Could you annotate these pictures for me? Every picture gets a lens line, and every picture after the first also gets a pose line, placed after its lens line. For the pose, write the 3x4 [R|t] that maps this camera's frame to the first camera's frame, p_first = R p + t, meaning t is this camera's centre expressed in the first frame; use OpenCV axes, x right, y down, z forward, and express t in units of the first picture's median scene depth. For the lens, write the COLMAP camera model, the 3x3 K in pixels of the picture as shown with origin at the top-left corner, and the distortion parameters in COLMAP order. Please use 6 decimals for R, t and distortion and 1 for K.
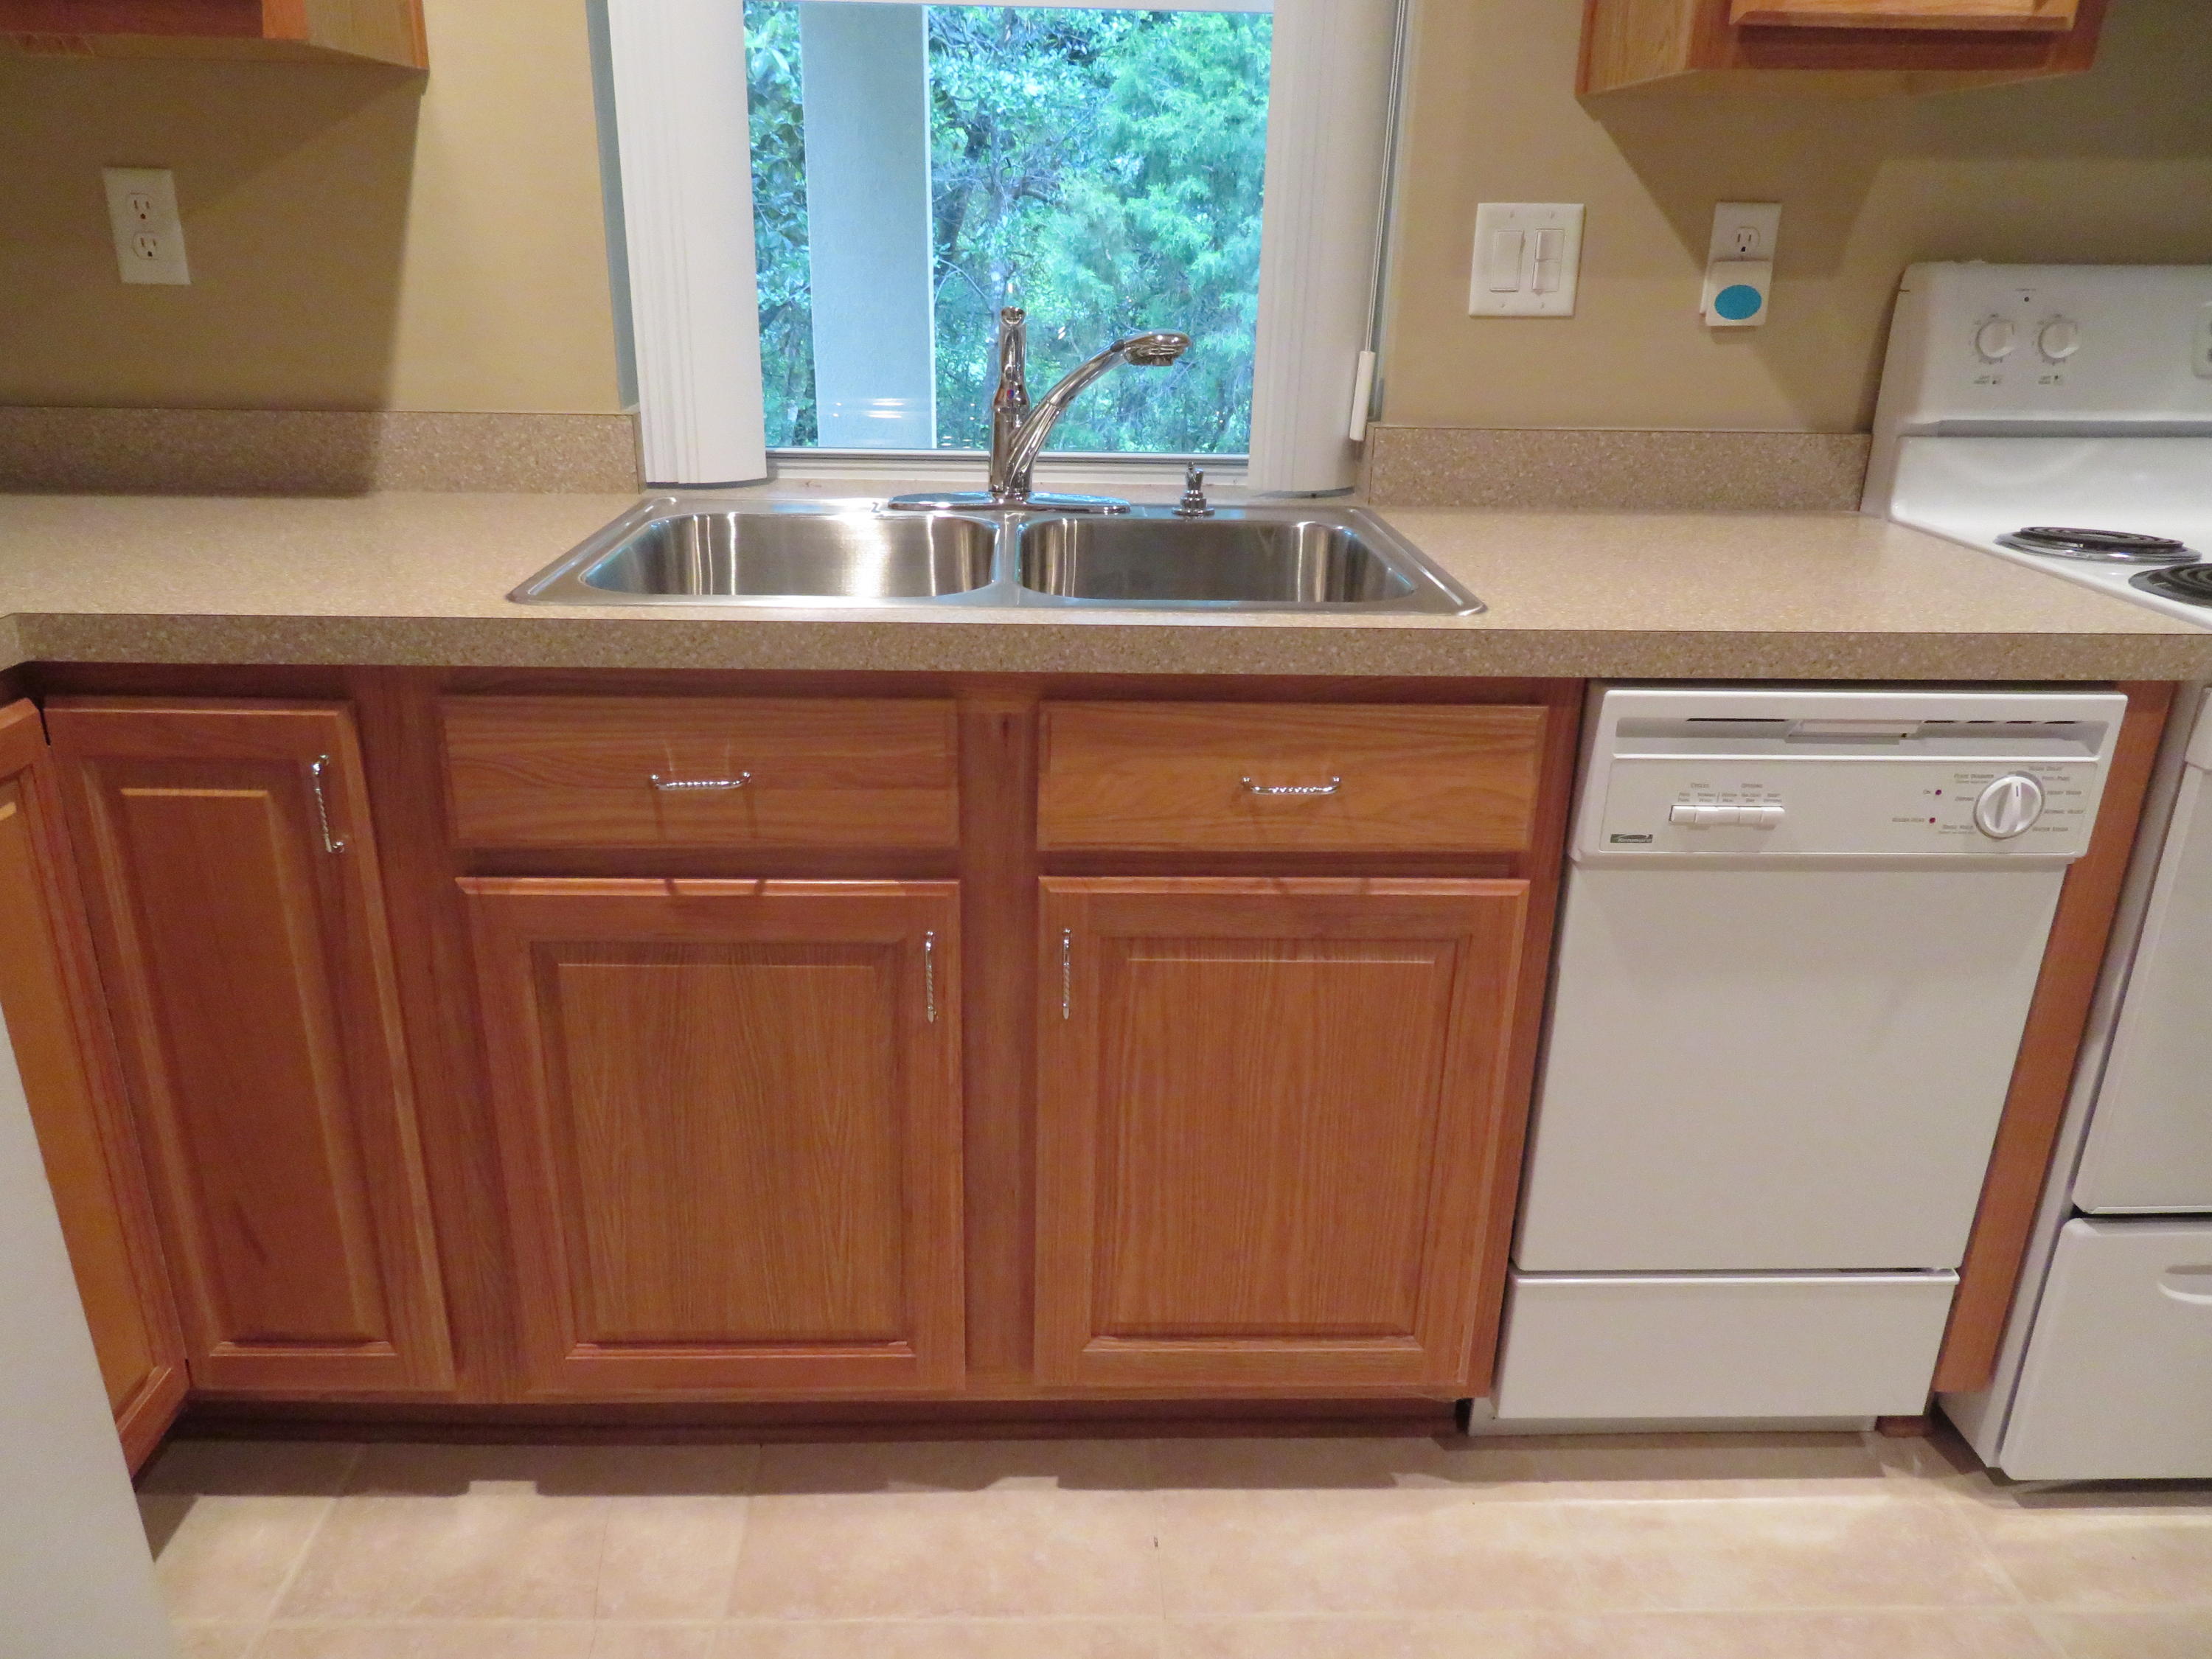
lens RADIAL K [[1580.7, 0, 1102.5], [0, 1580.7, 836.5], [0, 0, 1]] dist [-0.008690, 0.001900]
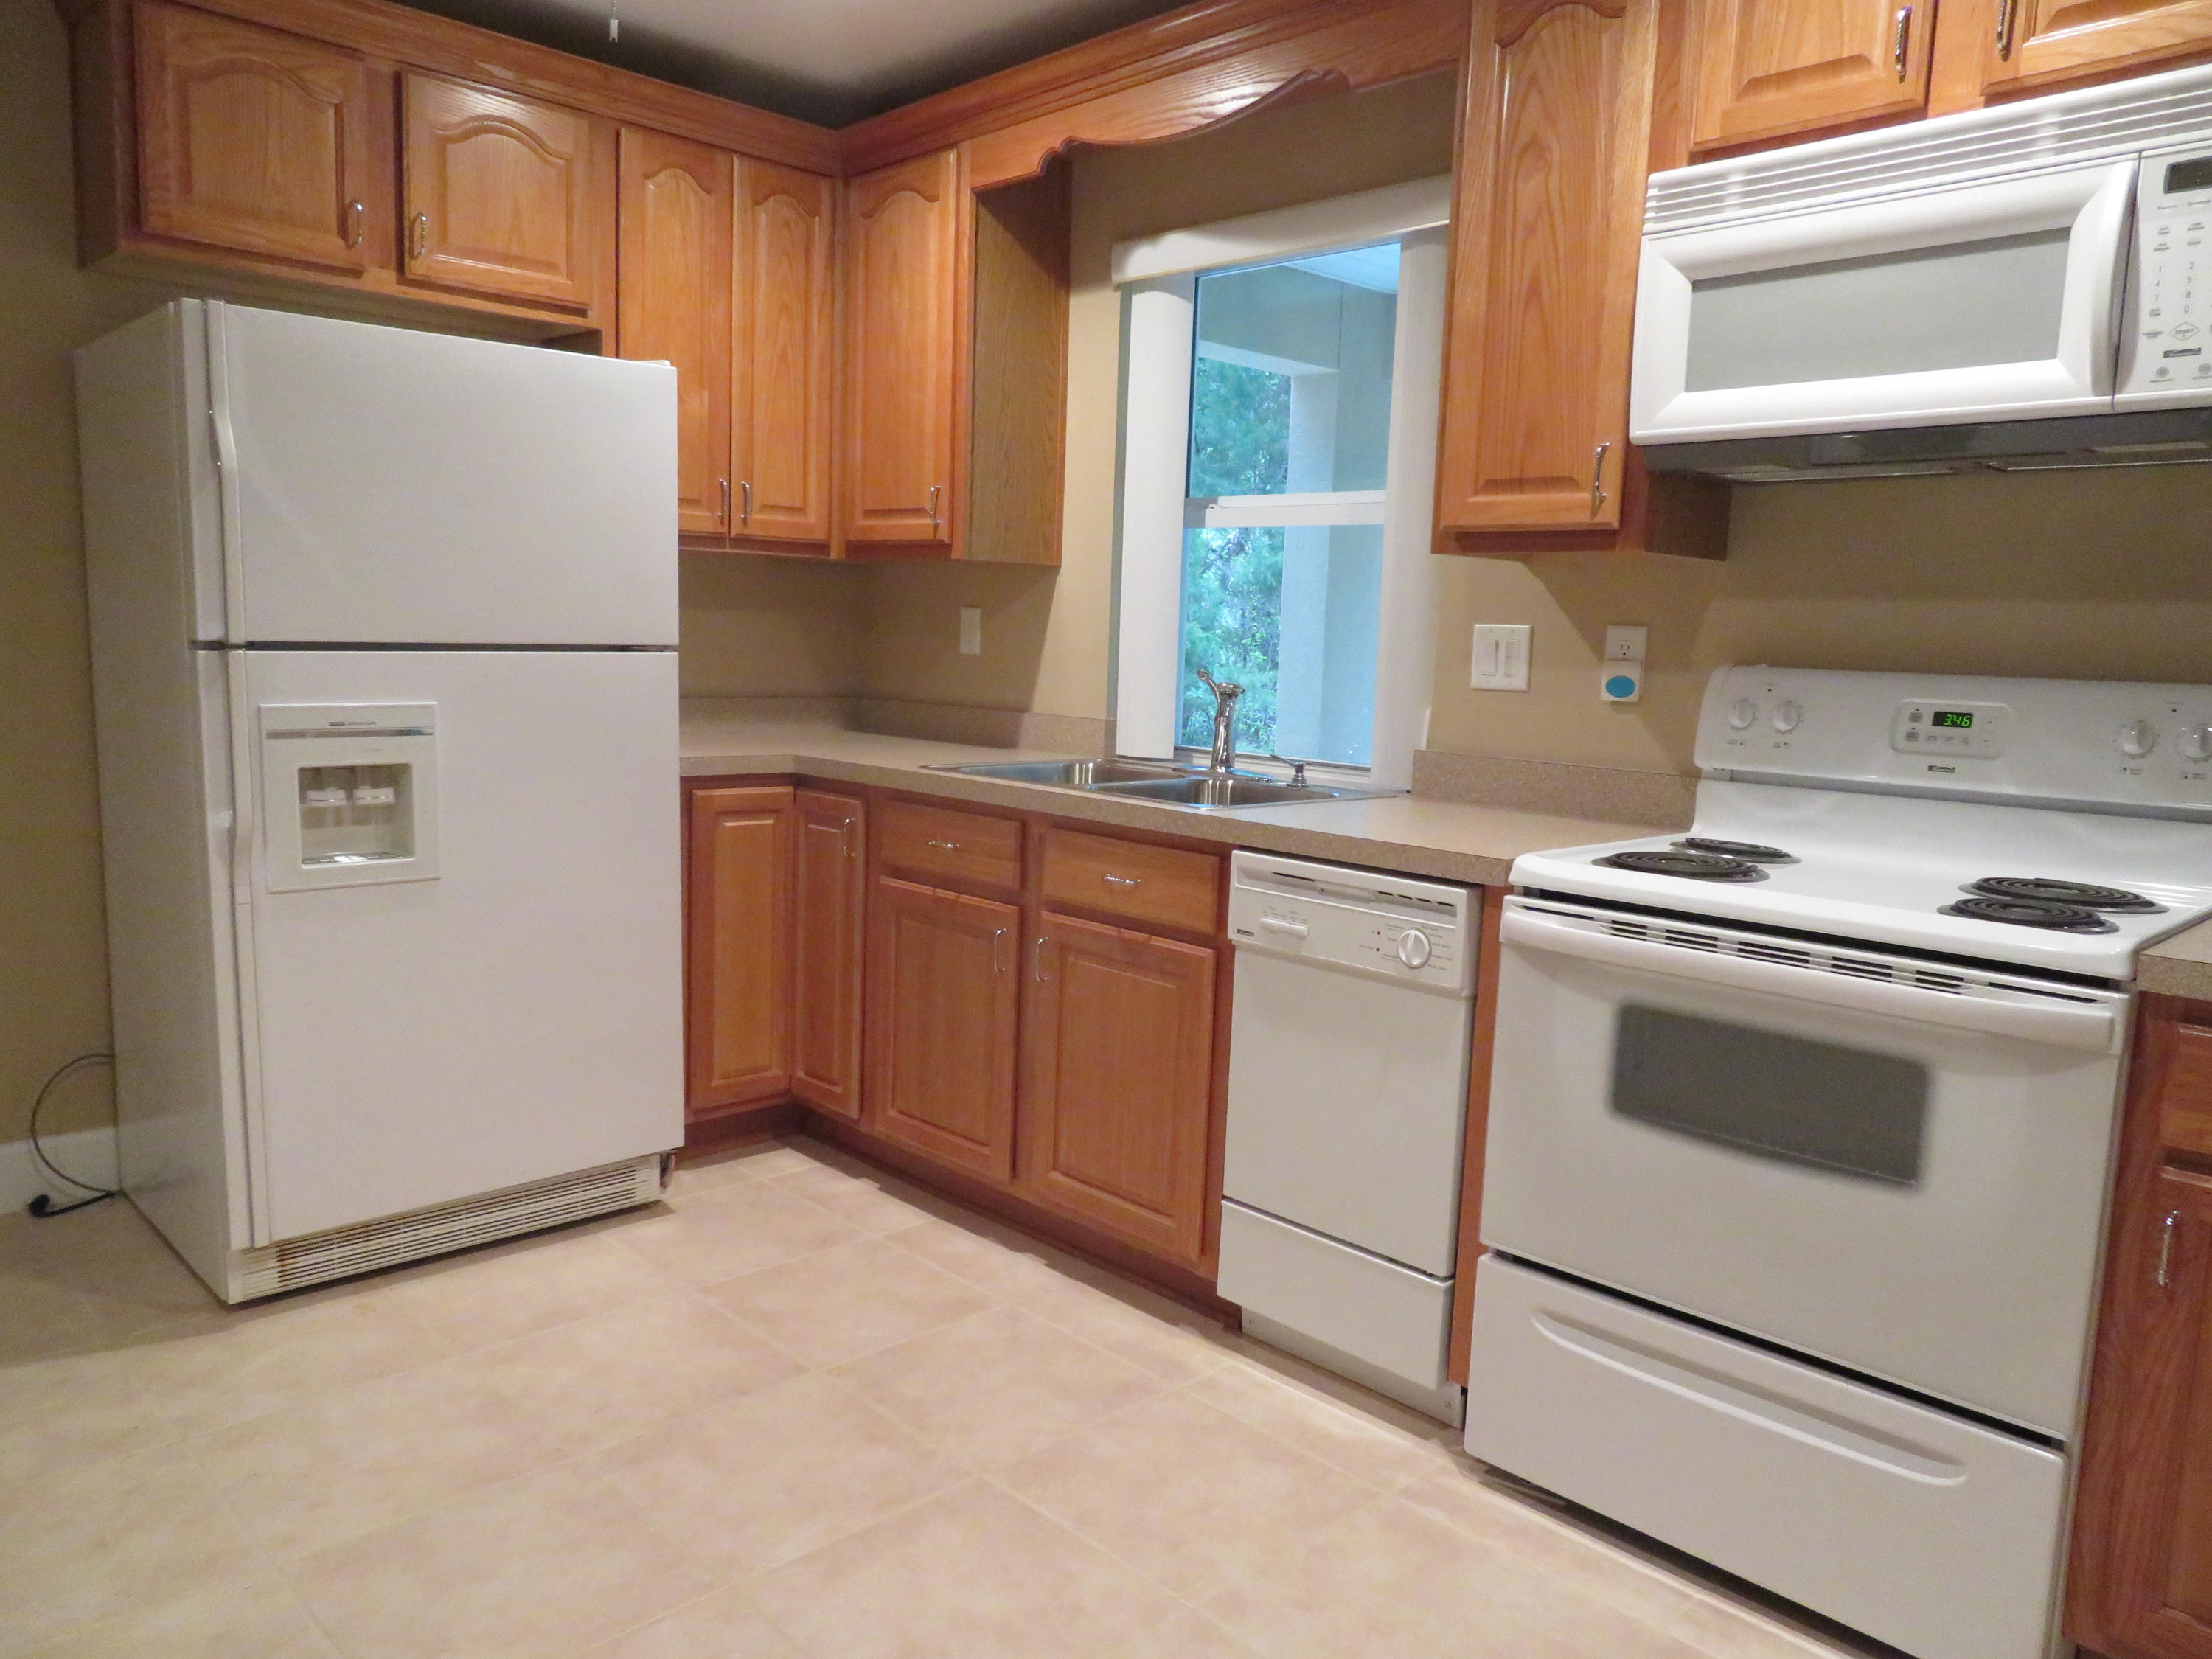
lens RADIAL K [[1580.7, 0, 1090.8], [0, 1580.7, 840.7], [0, 0, 1]] dist [-0.008690, 0.001900]
pose [[0.672795, 0.106732, -0.732089, 1.491648], [-0.289544, 0.948595, -0.127797, 0.180960], [0.680816, 0.297954, 0.669114, -0.403887]]
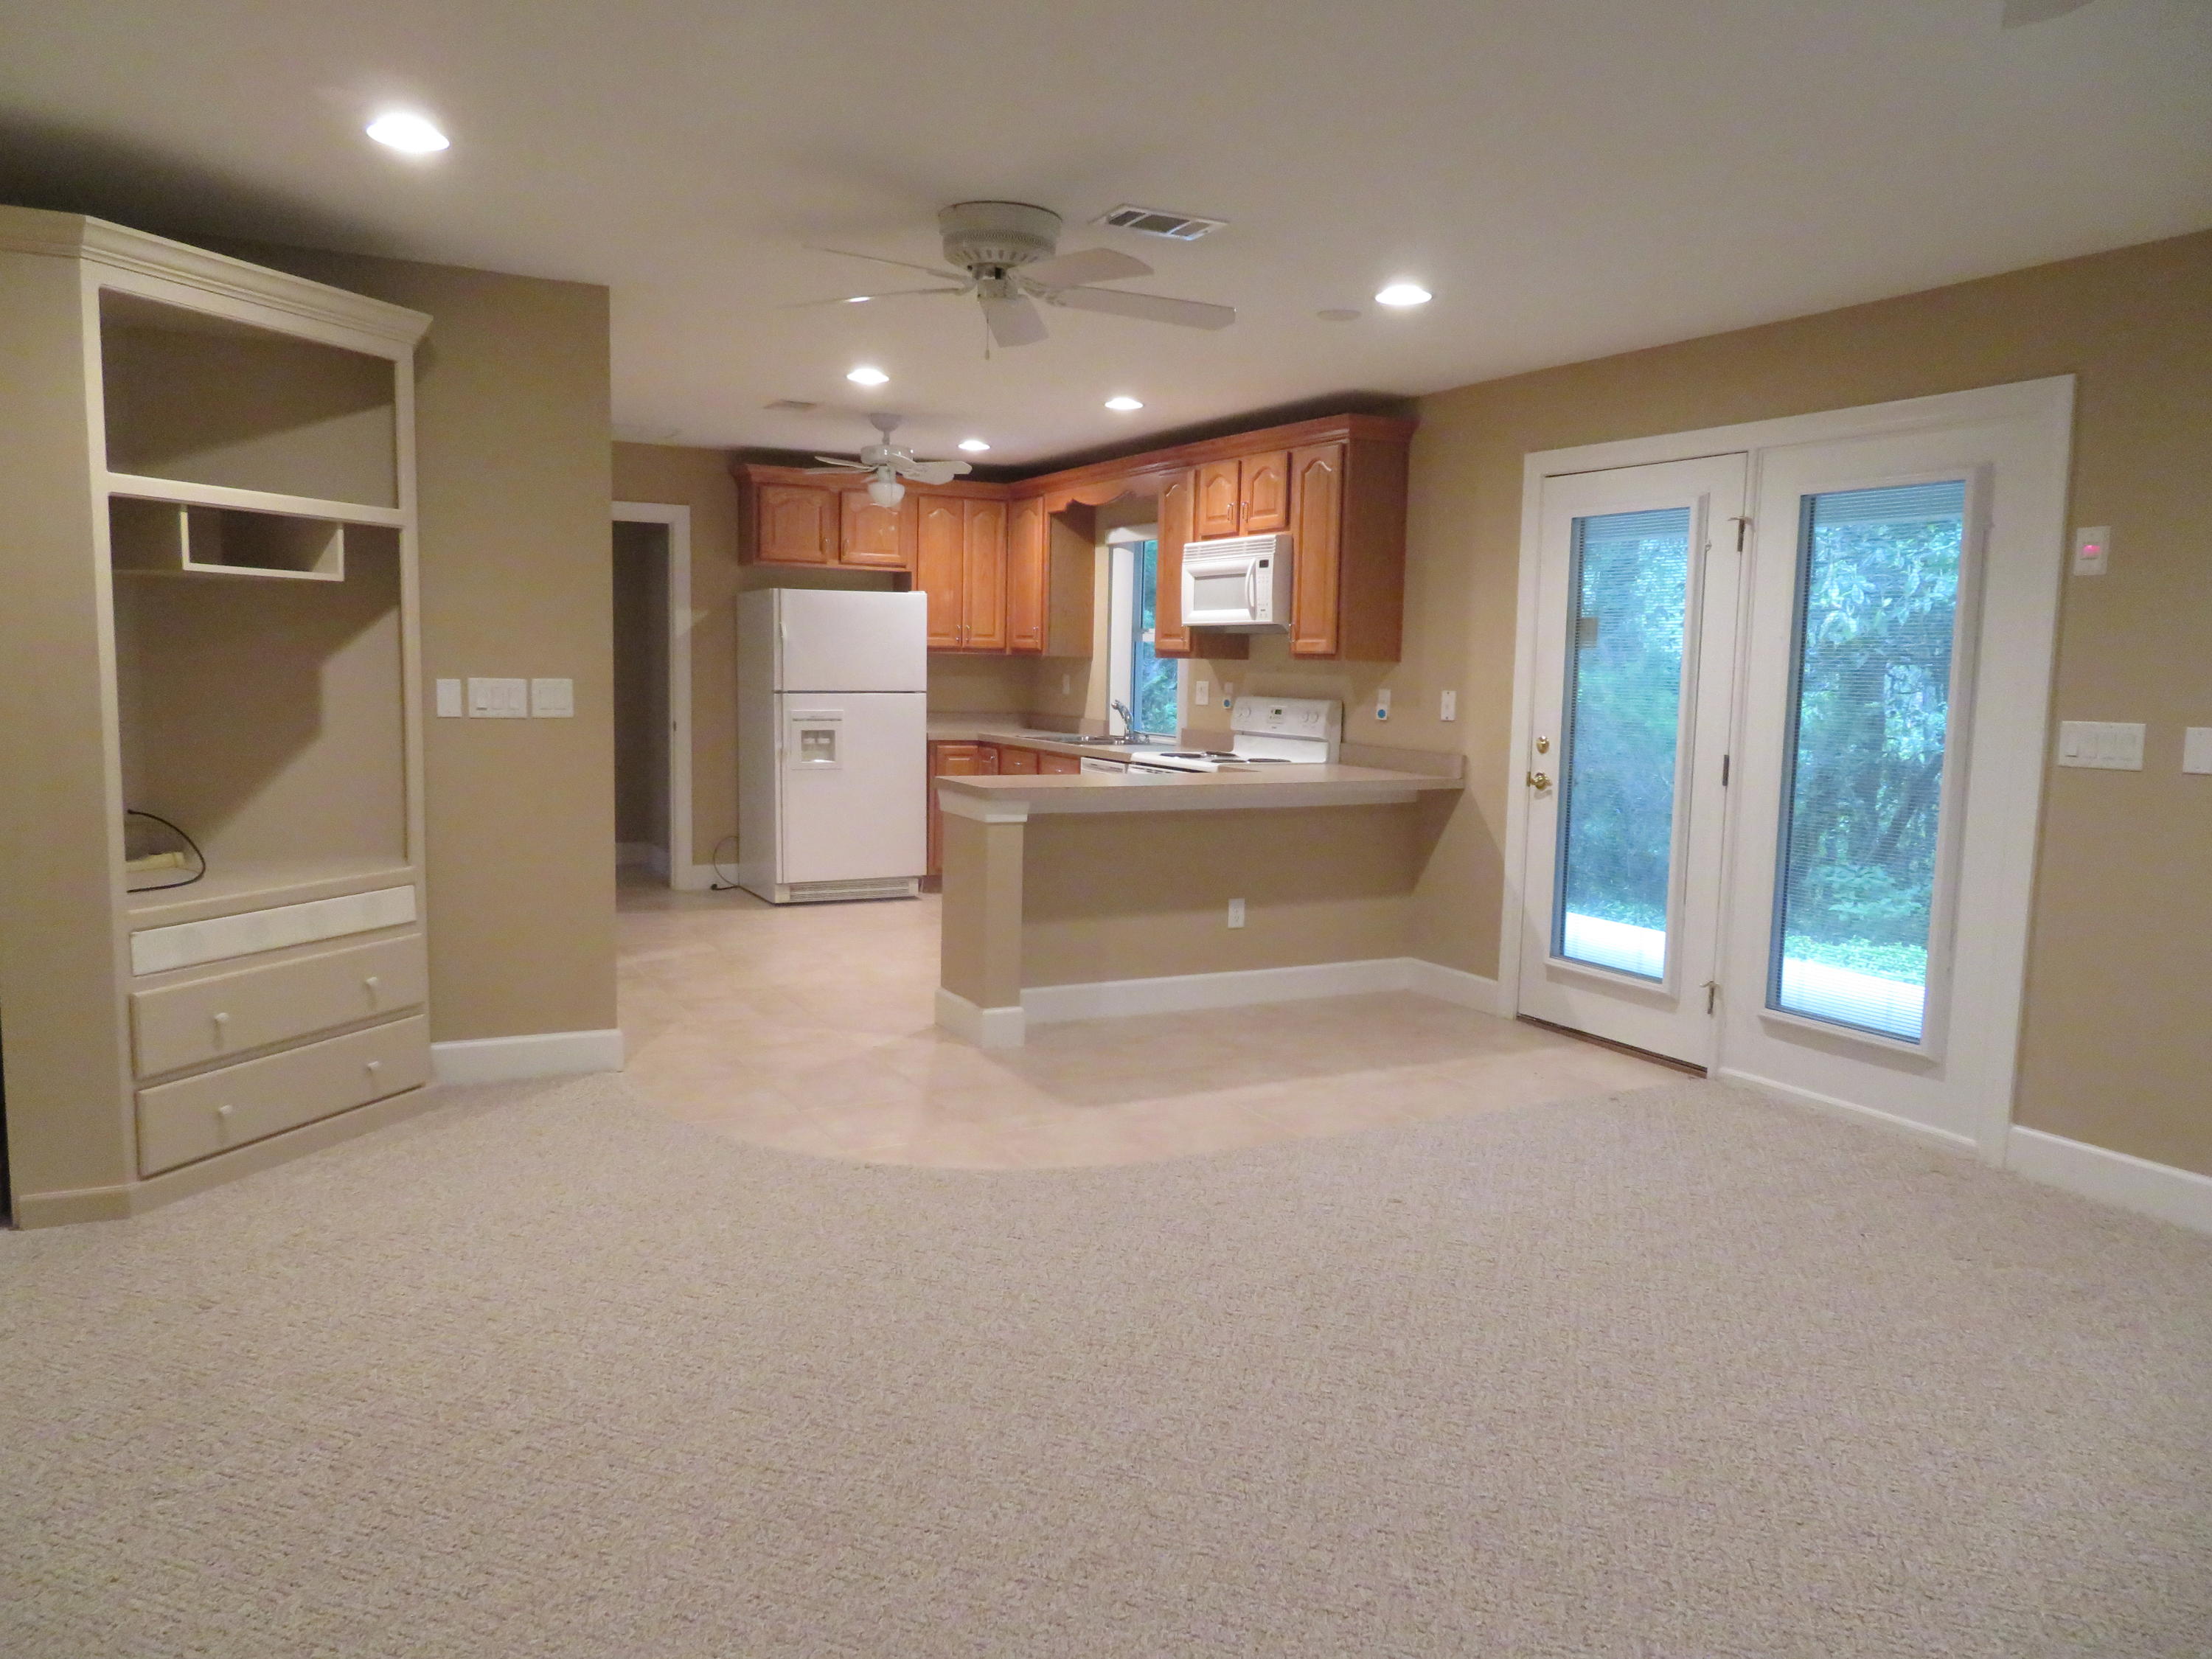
lens RADIAL K [[1580.7, 0, 1105.2], [0, 1580.7, 844.8], [0, 0, 1]] dist [-0.008690, 0.001900]
pose [[0.447092, 0.099688, -0.888915, 5.188520], [-0.338501, 0.938720, -0.064981, 0.523470], [0.827965, 0.329952, 0.453439, -1.389900]]
